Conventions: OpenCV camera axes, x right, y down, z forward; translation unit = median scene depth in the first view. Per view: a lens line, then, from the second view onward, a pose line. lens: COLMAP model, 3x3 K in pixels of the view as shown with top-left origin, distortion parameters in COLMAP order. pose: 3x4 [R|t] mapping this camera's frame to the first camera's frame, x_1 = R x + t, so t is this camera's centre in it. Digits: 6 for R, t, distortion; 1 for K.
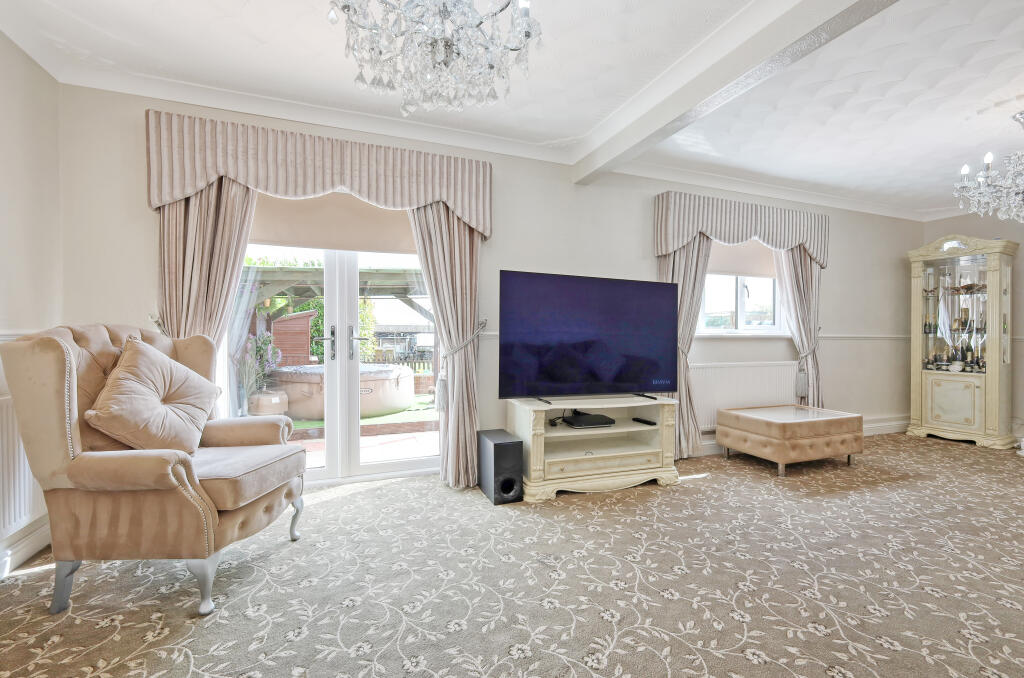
lens RADIAL K [[417.1, 0, 512.4], [0, 417.1, 343.9], [0, 0, 1]] dist [0.003495, -0.000430]
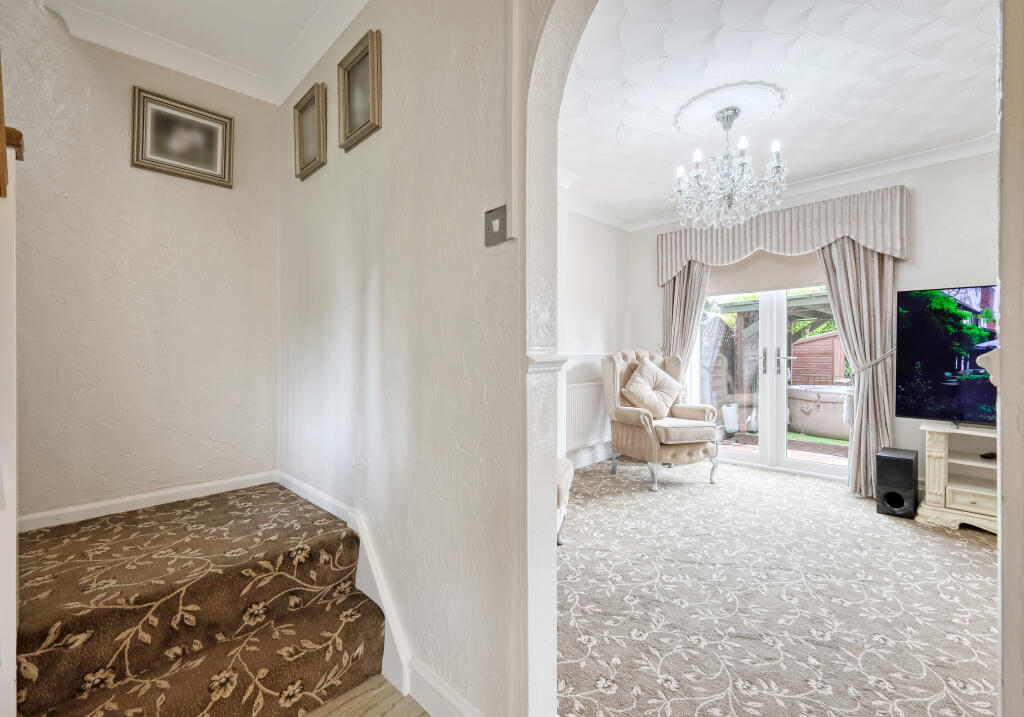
lens RADIAL K [[462.8, 0, 512.5], [0, 462.8, 354.4], [0, 0, 1]] dist [-0.000364, -0.000050]
pose [[0.372993, -0.006551, -0.927811, 0.839104], [-0.018641, 0.999720, -0.014553, 0.016120], [0.927647, 0.022723, 0.372767, -0.379652]]
